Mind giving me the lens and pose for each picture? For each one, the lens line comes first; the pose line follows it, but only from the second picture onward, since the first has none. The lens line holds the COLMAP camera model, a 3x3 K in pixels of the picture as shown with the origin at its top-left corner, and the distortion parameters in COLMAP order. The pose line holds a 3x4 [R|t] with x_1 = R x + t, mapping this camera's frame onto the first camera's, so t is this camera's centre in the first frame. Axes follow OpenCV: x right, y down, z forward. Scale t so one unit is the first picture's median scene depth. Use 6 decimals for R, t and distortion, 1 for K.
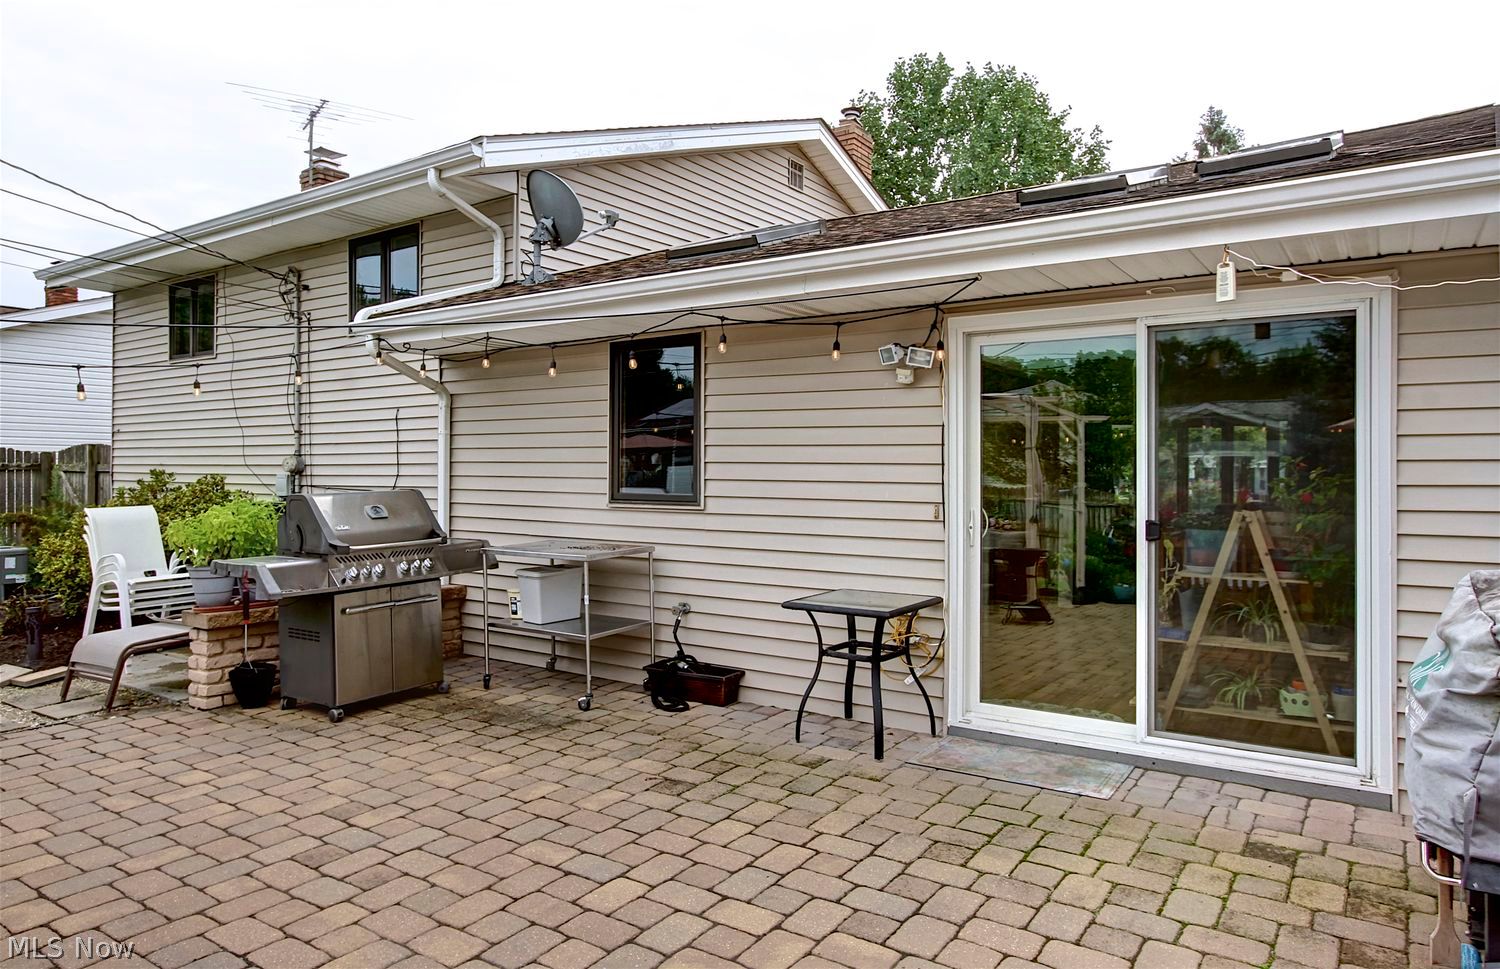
lens RADIAL K [[959.4, 0, 741.2], [0, 959.4, 468.4], [0, 0, 1]] dist [-0.015898, 0.003652]
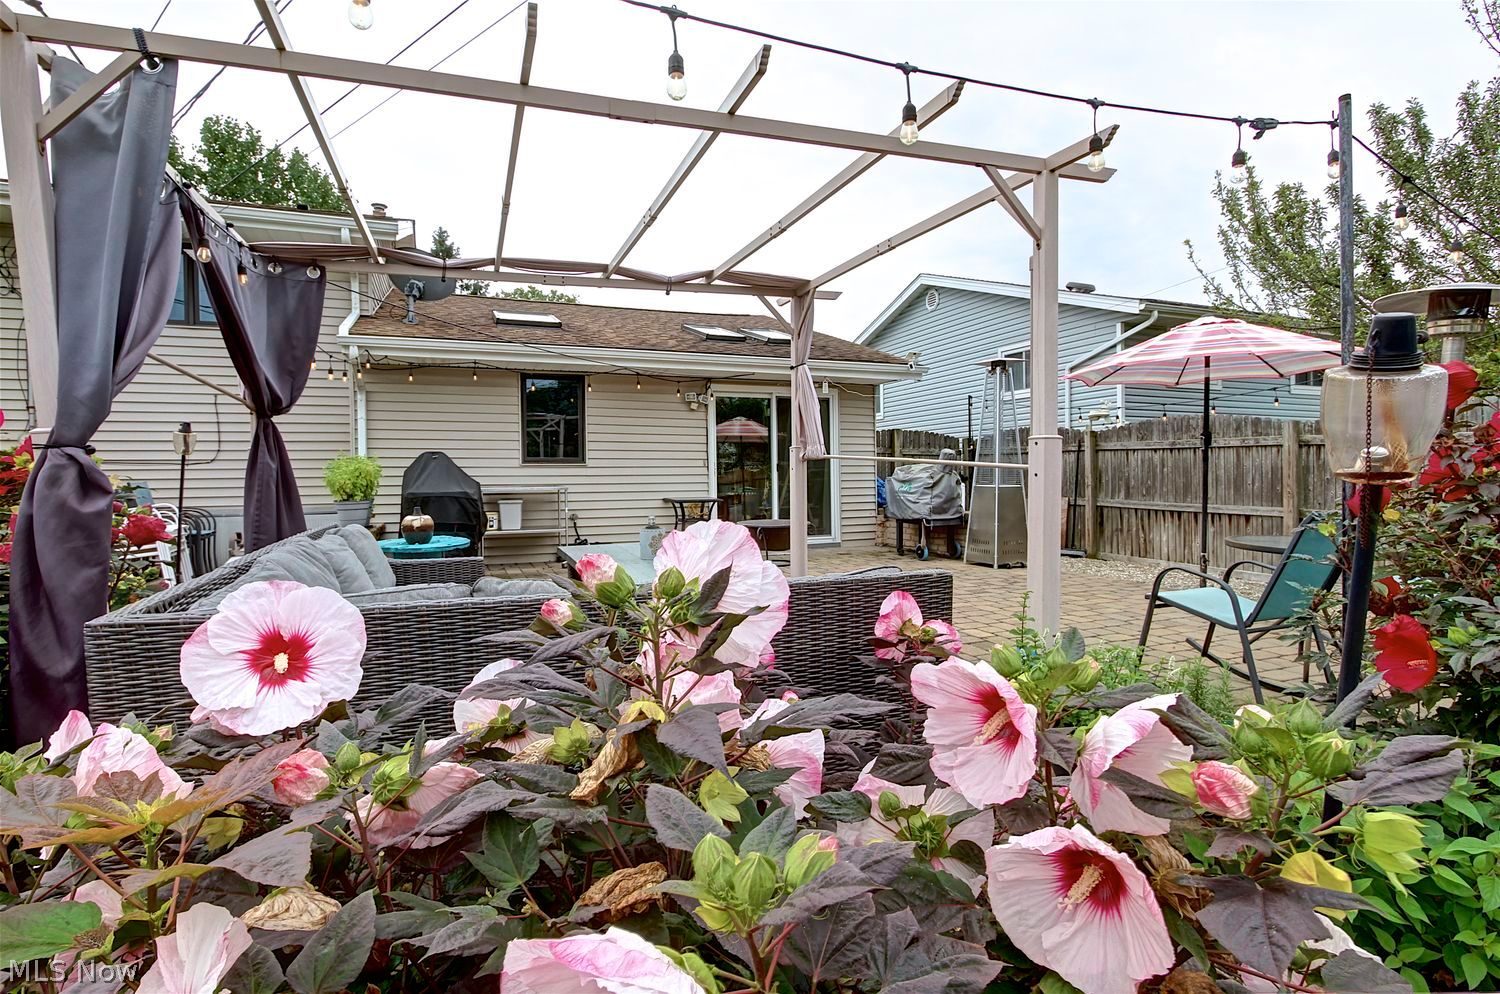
lens RADIAL K [[761.0, 0, 744.3], [0, 761.0, 504.1], [0, 0, 1]] dist [0.001199, -0.000181]
pose [[0.553192, -0.029495, 0.832531, -1.088731], [0.013132, 0.999558, 0.026687, 0.079848], [-0.832950, -0.003830, 0.553335, -0.125661]]
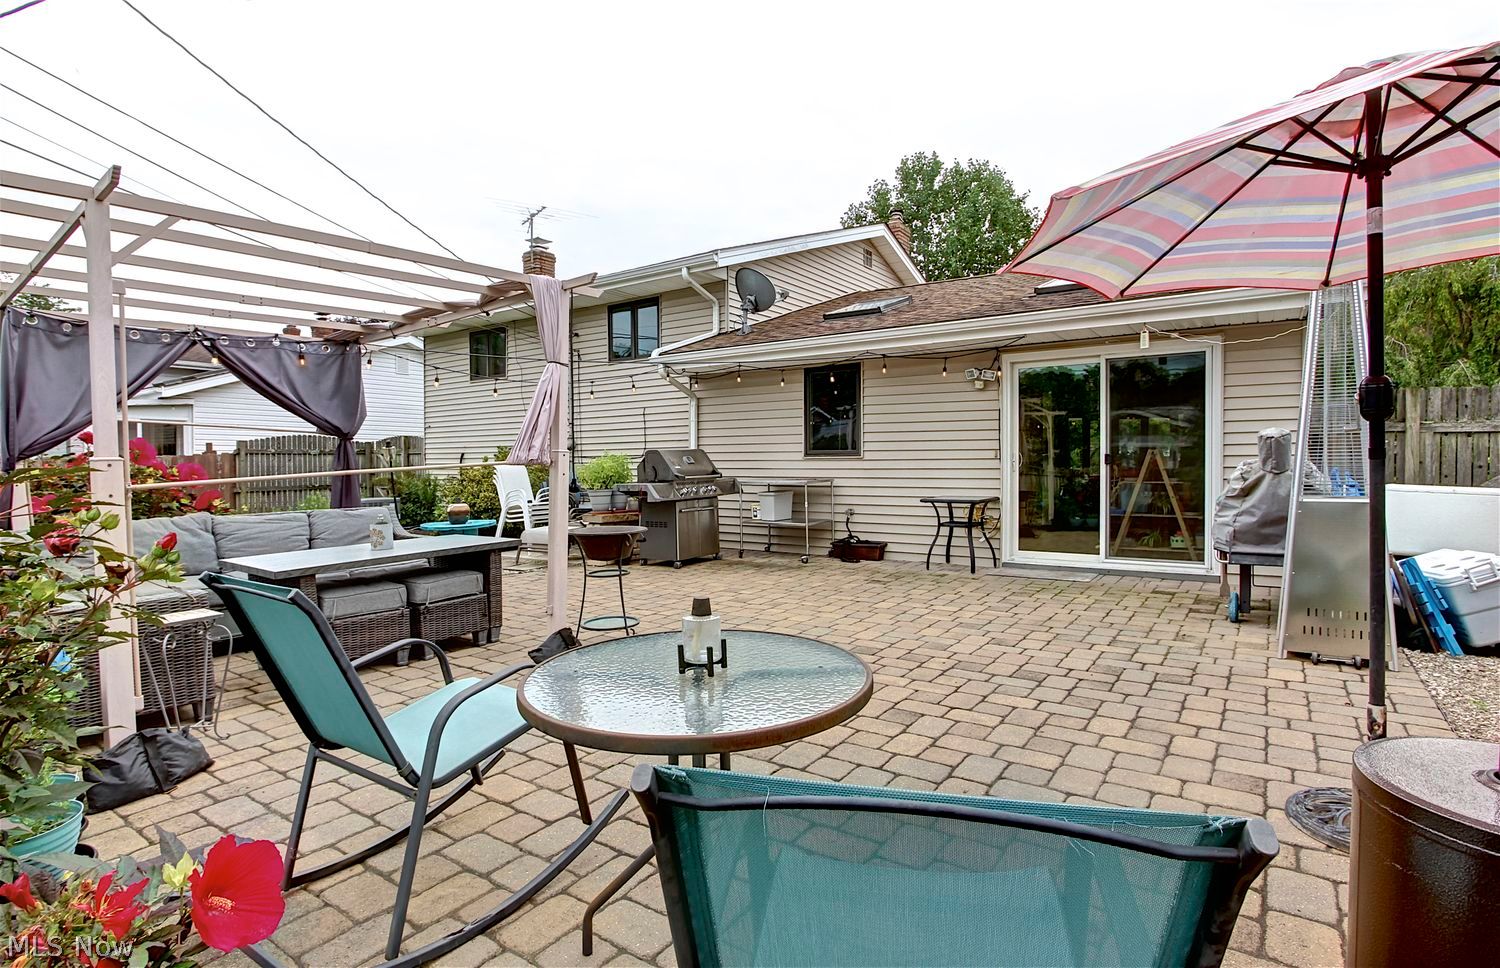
lens RADIAL K [[771.4, 0, 748.2], [0, 771.4, 485.8], [0, 0, 1]] dist [-0.023807, 0.000016]
pose [[0.999962, -0.006915, -0.005389, -0.235705], [0.007049, 0.999657, 0.025216, 0.053762], [0.005213, -0.025253, 0.999667, -0.459171]]
